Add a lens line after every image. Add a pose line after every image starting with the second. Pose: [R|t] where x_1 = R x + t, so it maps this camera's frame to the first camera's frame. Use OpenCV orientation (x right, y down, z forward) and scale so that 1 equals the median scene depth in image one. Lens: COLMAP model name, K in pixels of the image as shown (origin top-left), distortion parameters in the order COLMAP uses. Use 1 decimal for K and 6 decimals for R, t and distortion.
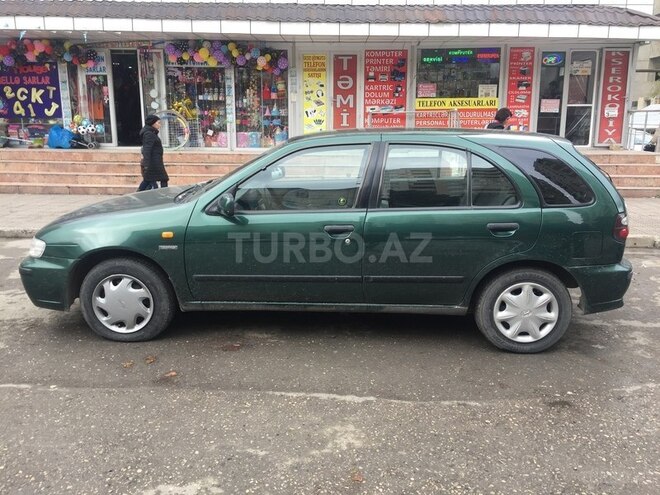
lens RADIAL K [[560.4, 0, 333.2], [0, 560.4, 247.7], [0, 0, 1]] dist [0.084163, -0.115486]
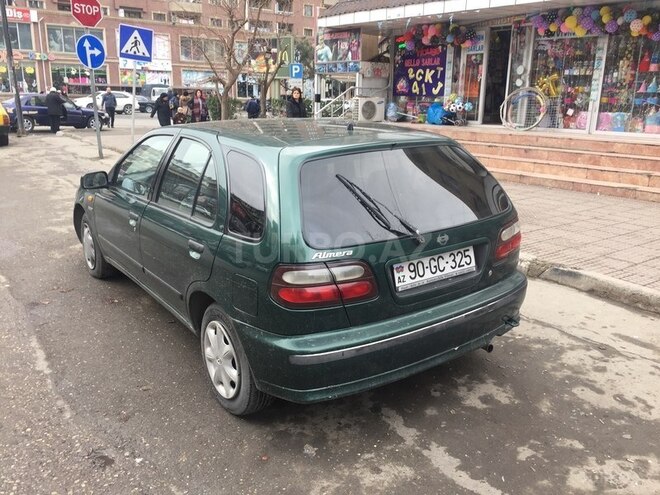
lens RADIAL K [[560.4, 0, 333.2], [0, 560.4, 247.7], [0, 0, 1]] dist [0.084163, -0.115486]
pose [[0.629367, 0.208340, -0.748659, 0.263284], [-0.175314, 0.976622, 0.124400, -0.043564], [0.757074, 0.052957, 0.651179, 0.155274]]
